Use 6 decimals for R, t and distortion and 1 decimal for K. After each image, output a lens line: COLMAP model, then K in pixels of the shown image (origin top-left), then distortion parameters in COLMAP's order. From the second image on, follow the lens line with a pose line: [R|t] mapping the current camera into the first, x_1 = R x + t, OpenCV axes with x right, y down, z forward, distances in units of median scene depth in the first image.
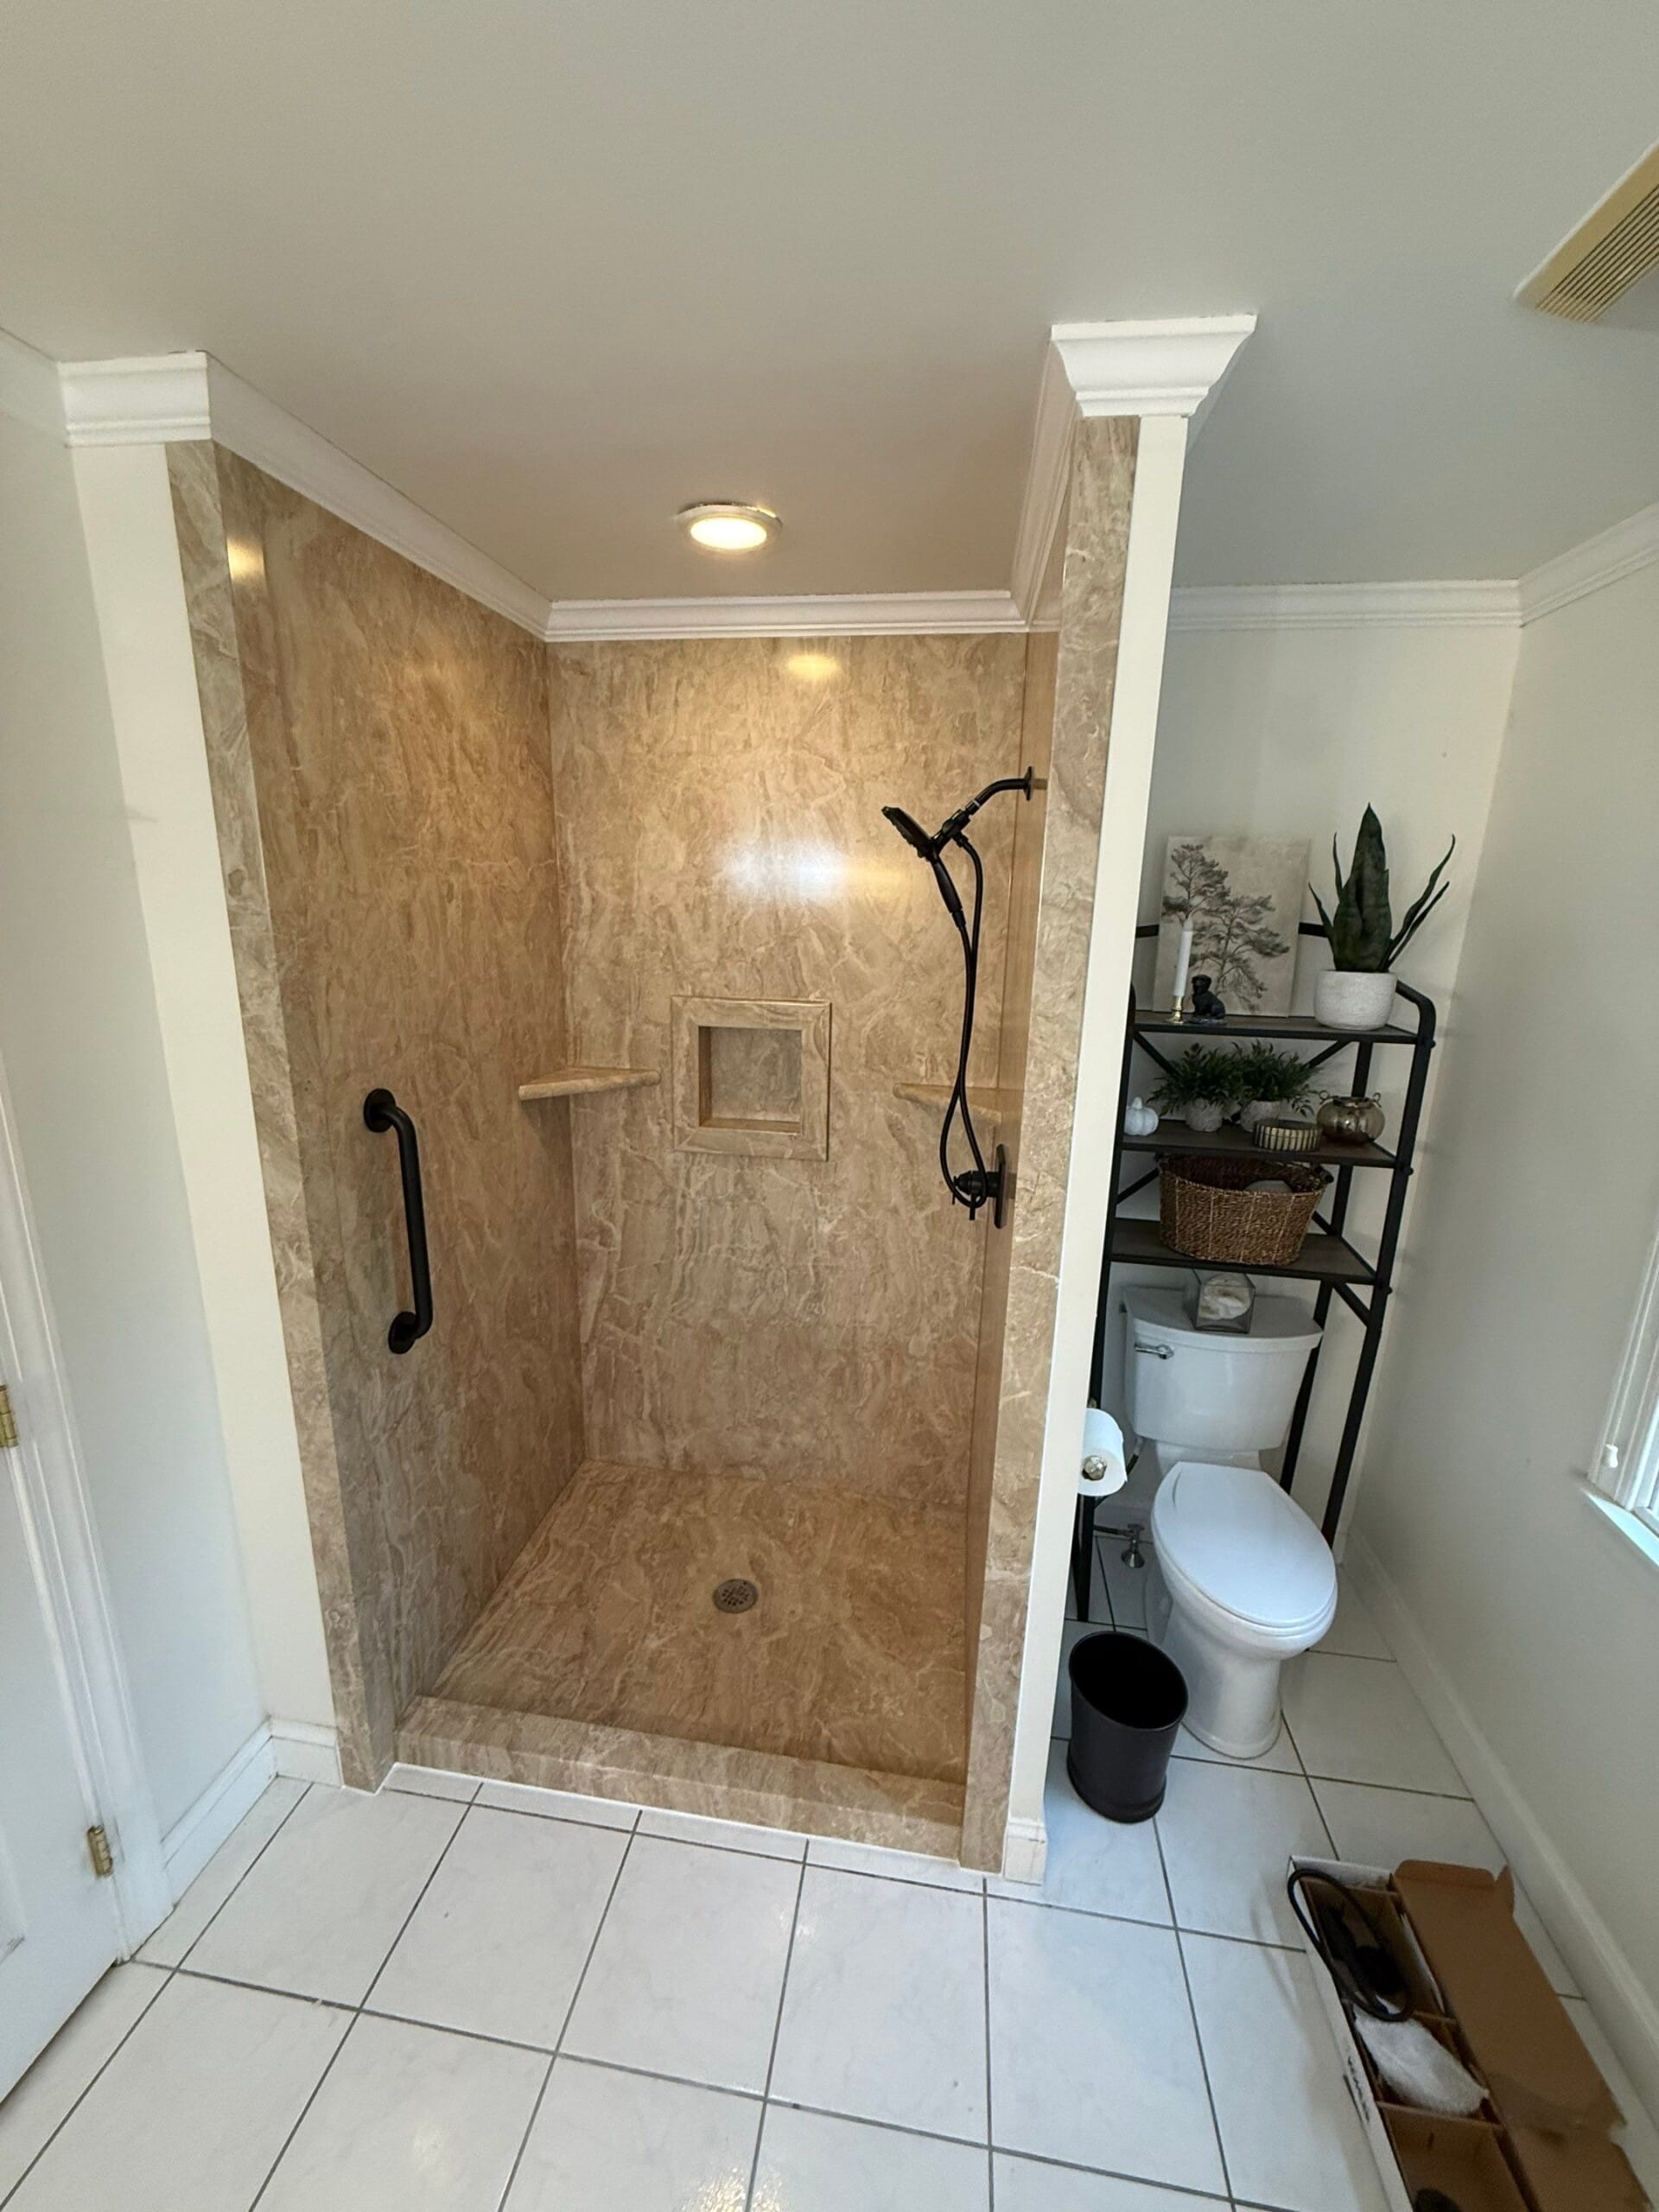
lens RADIAL K [[880.9, 0, 828.7], [0, 880.9, 1105.0], [0, 0, 1]] dist [-0.000816, 0.000393]
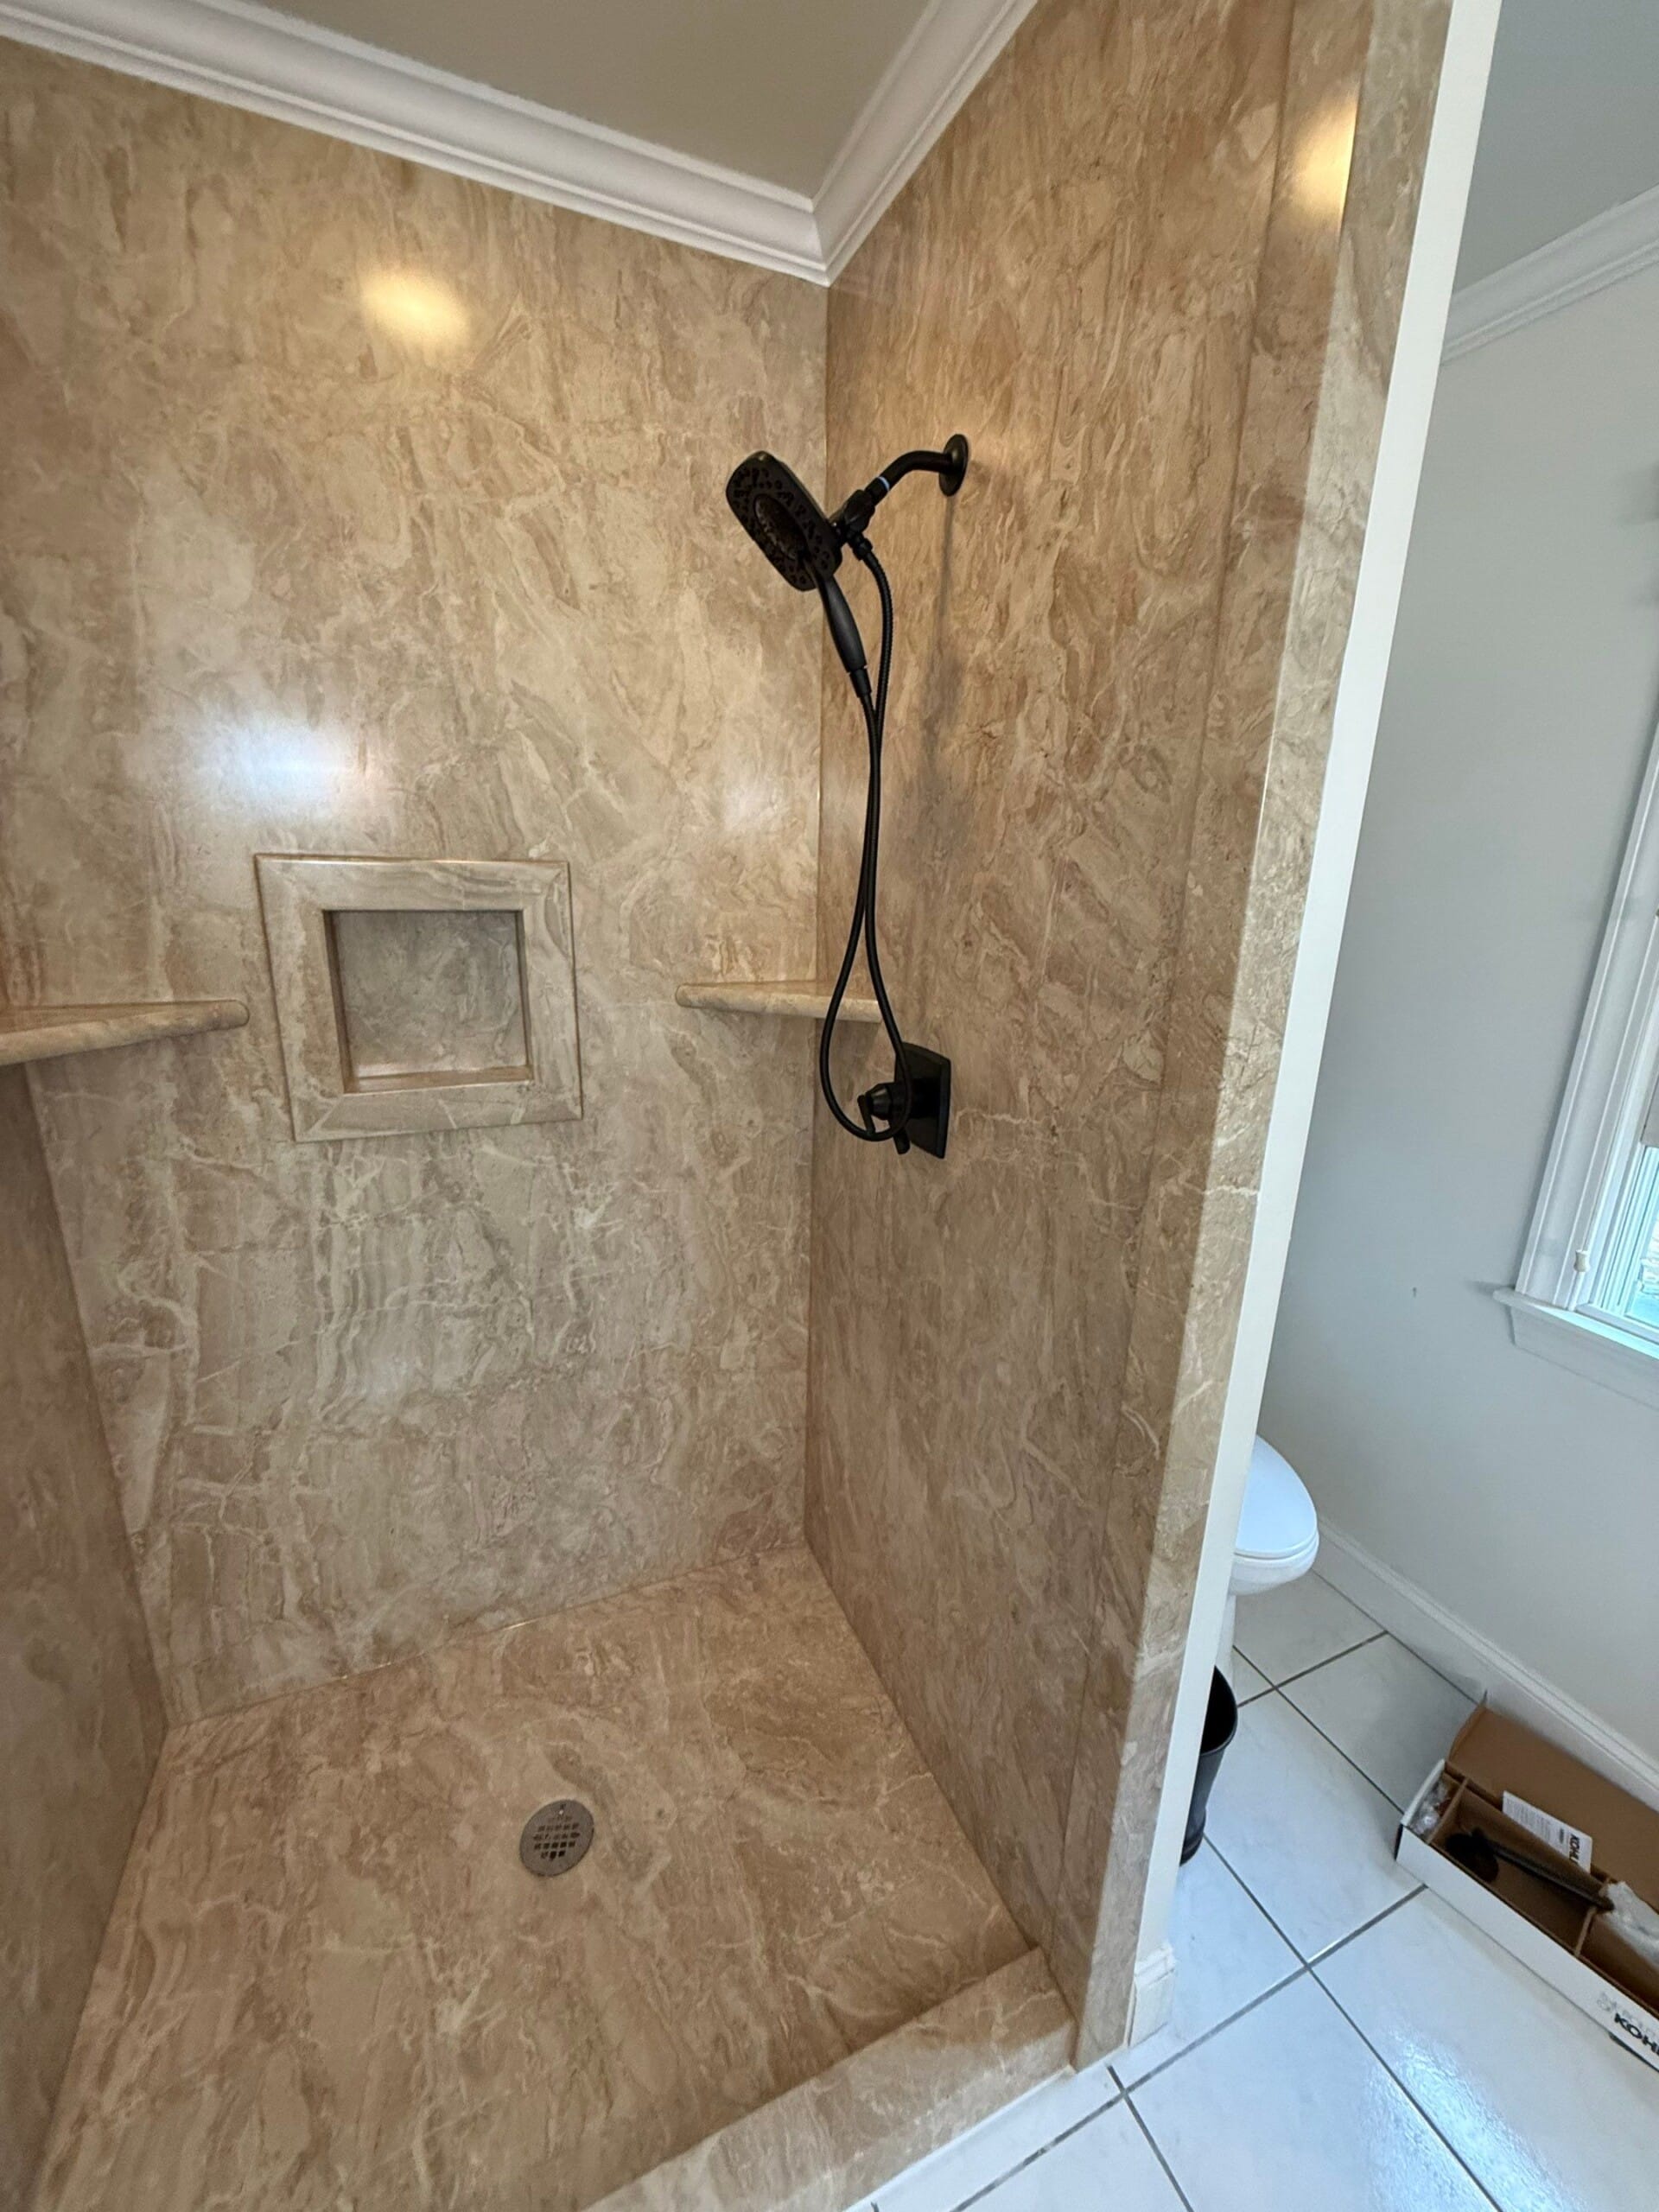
lens RADIAL K [[880.9, 0, 833.5], [0, 880.9, 1103.5], [0, 0, 1]] dist [-0.000816, 0.000393]
pose [[0.841472, -0.144814, 0.520532, -0.213570], [0.123683, 0.989458, 0.075331, 0.032794], [-0.525954, 0.000992, 0.850512, 0.424684]]
